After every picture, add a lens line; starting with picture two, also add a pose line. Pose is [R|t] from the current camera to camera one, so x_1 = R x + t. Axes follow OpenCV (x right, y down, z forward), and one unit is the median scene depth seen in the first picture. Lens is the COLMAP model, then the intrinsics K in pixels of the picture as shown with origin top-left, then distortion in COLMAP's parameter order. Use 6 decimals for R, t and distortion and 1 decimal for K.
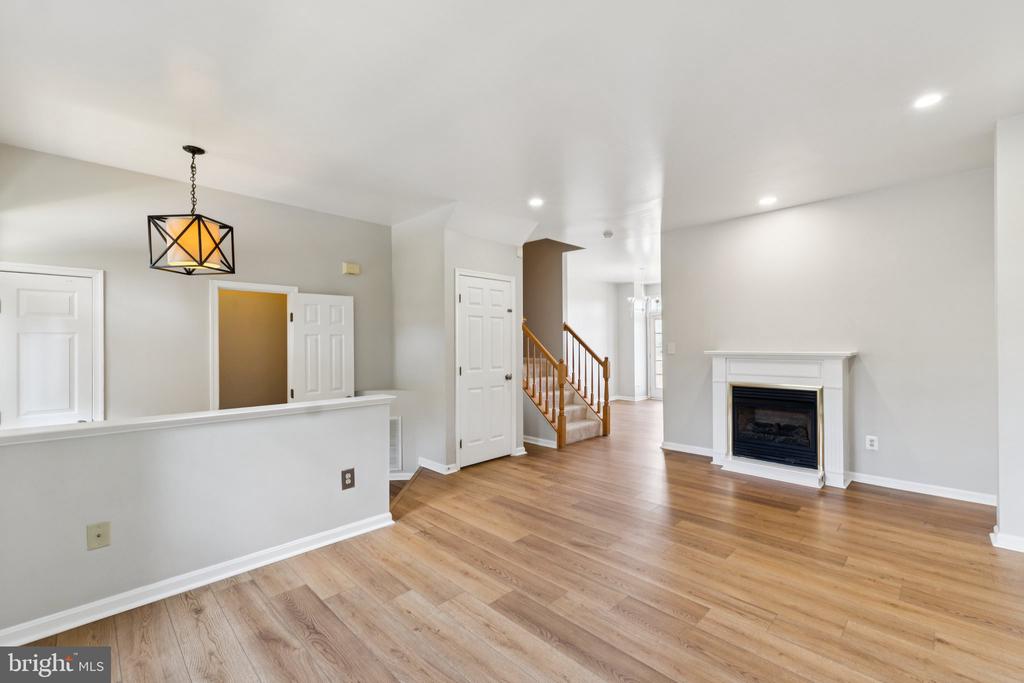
lens RADIAL K [[439.6, 0, 516.5], [0, 439.6, 343.9], [0, 0, 1]] dist [0.000959, 0.000166]
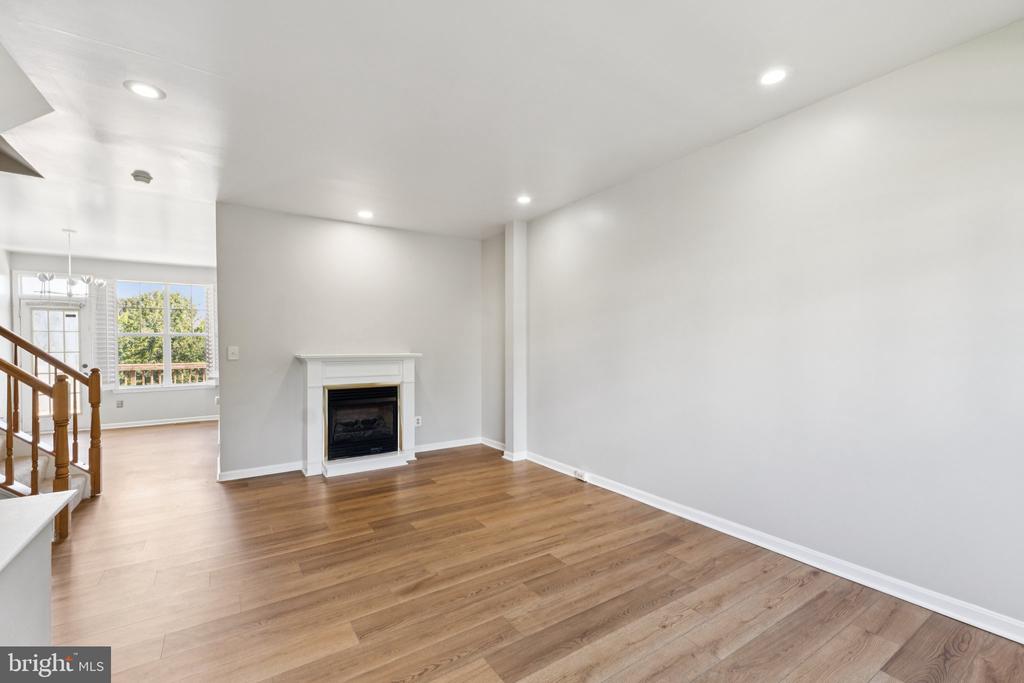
lens RADIAL K [[439.6, 0, 516.5], [0, 439.6, 343.9], [0, 0, 1]] dist [0.000959, 0.000166]
pose [[0.186960, 0.008234, 0.982333, -0.569450], [0.004078, 0.999950, -0.009158, 0.006129], [-0.982359, 0.005719, 0.186917, 0.586436]]
